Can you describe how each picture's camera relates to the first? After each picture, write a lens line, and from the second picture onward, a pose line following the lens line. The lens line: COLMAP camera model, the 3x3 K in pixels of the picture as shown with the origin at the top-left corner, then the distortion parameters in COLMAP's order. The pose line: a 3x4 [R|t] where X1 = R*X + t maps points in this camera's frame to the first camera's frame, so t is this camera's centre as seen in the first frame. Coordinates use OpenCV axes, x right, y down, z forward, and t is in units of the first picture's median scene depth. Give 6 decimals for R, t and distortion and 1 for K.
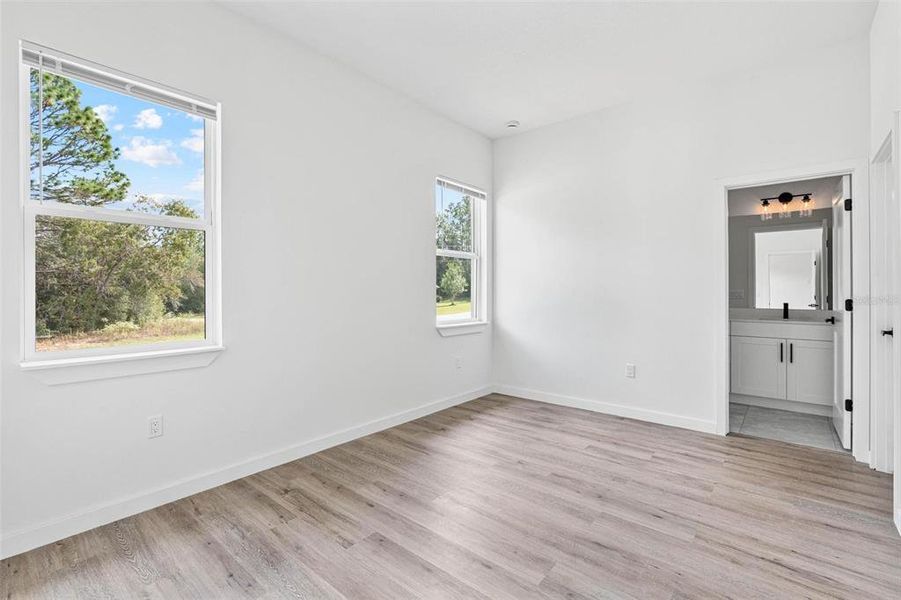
lens RADIAL K [[415.7, 0, 453.6], [0, 415.7, 292.5], [0, 0, 1]] dist [0.000973, 0.000223]
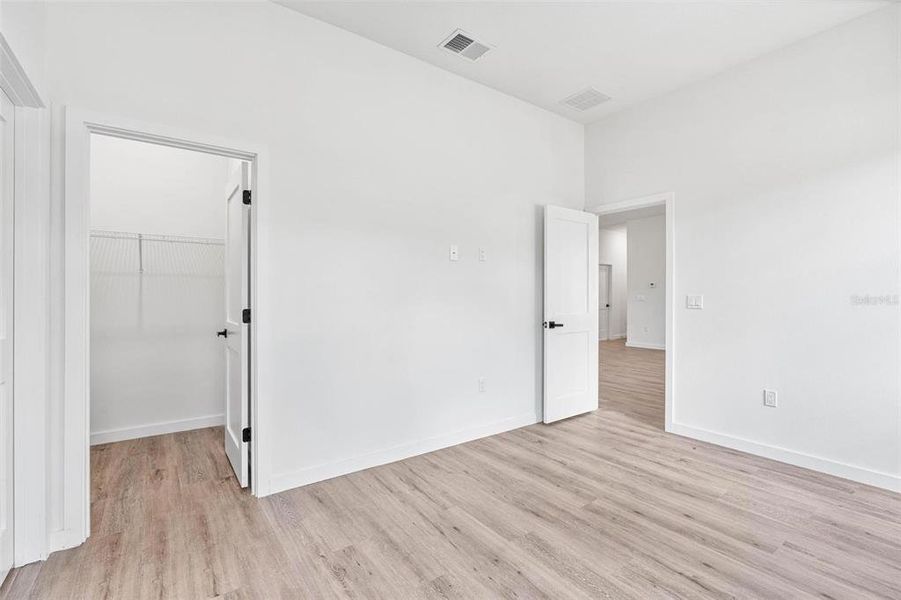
lens RADIAL K [[410.4, 0, 436.0], [0, 410.4, 301.6], [0, 0, 1]] dist [-0.000977, -0.000265]
pose [[-0.960688, -0.000772, 0.277630, 0.271286], [0.002175, 0.999945, 0.010308, -0.009101], [-0.277623, 0.010507, -0.960633, 1.963833]]
